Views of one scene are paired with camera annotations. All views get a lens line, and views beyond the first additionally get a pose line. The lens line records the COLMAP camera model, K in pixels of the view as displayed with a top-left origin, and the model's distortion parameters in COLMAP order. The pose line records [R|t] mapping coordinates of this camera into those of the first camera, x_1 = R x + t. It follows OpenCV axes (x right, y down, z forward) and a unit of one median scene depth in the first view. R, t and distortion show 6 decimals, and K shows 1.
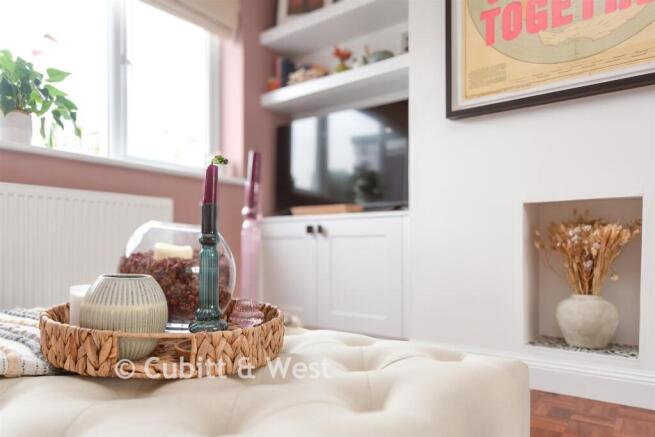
lens RADIAL K [[526.7, 0, 328.8], [0, 526.7, 219.8], [0, 0, 1]] dist [-0.002706, 0.000275]
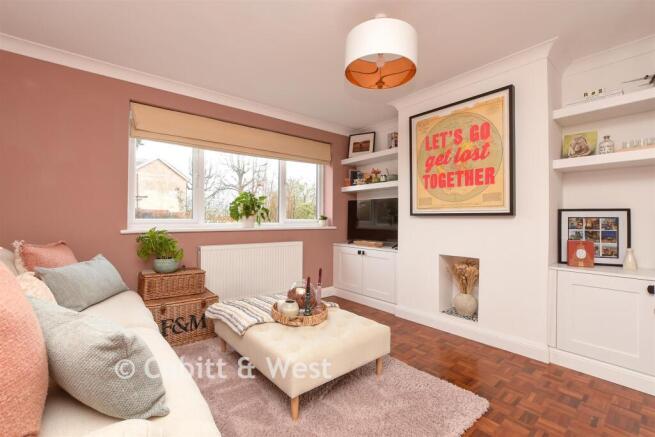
lens RADIAL K [[288.4, 0, 326.9], [0, 288.4, 216.6], [0, 0, 1]] dist [-0.013082, 0.000861]
pose [[0.977187, 0.005879, -0.212300, 0.132963], [-0.008430, 0.999903, -0.011115, -0.176724], [0.212214, 0.012651, 0.977141, -0.404741]]
